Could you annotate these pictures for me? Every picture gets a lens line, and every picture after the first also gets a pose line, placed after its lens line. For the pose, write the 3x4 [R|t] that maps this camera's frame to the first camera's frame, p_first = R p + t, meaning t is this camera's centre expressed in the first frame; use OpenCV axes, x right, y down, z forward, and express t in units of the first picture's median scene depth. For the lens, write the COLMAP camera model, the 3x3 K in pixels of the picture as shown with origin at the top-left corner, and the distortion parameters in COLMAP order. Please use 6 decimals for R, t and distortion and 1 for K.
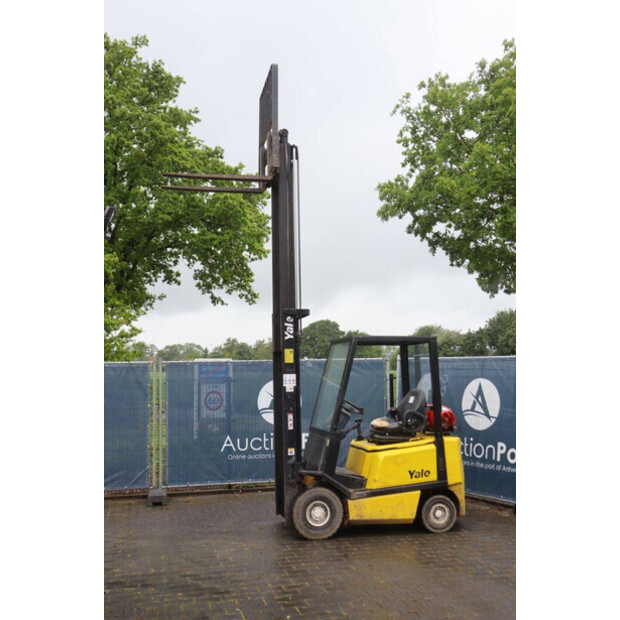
lens RADIAL K [[703.3, 0, 289.2], [0, 703.3, 317.8], [0, 0, 1]] dist [-0.010069, 0.000000]
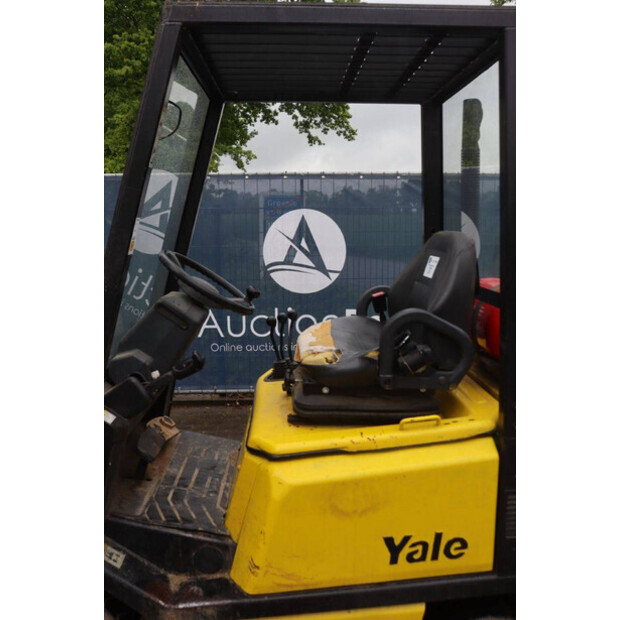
lens RADIAL K [[557.9, 0, 313.0], [0, 557.9, 307.6], [0, 0, 1]] dist [-0.118726, 0.107916]
pose [[0.981126, 0.035520, -0.190080, 0.178157], [0.010477, 0.971776, 0.235673, 0.082217], [0.193086, -0.233217, 0.953062, 0.808337]]
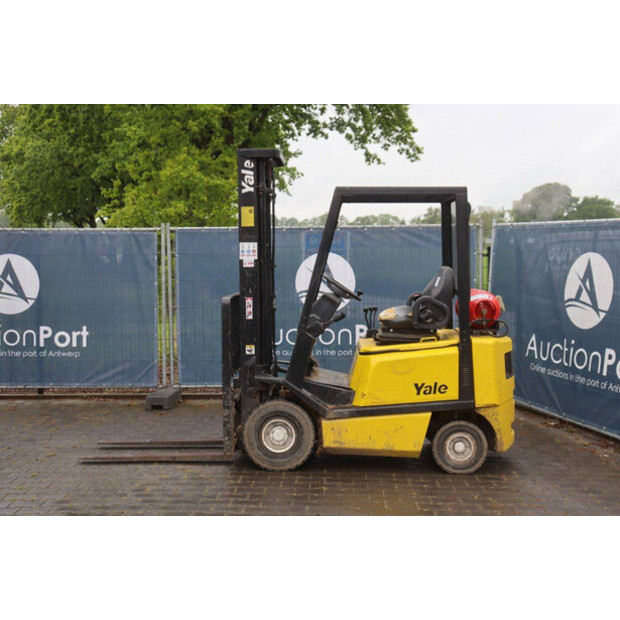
lens RADIAL K [[820.9, 0, 319.3], [0, 820.9, 299.9], [0, 0, 1]] dist [0.057004, 0.000000]
pose [[0.969061, 0.023061, -0.245742, 0.273404], [0.011282, 0.990447, 0.137433, 0.023965], [0.246564, -0.135953, 0.959543, 0.211151]]
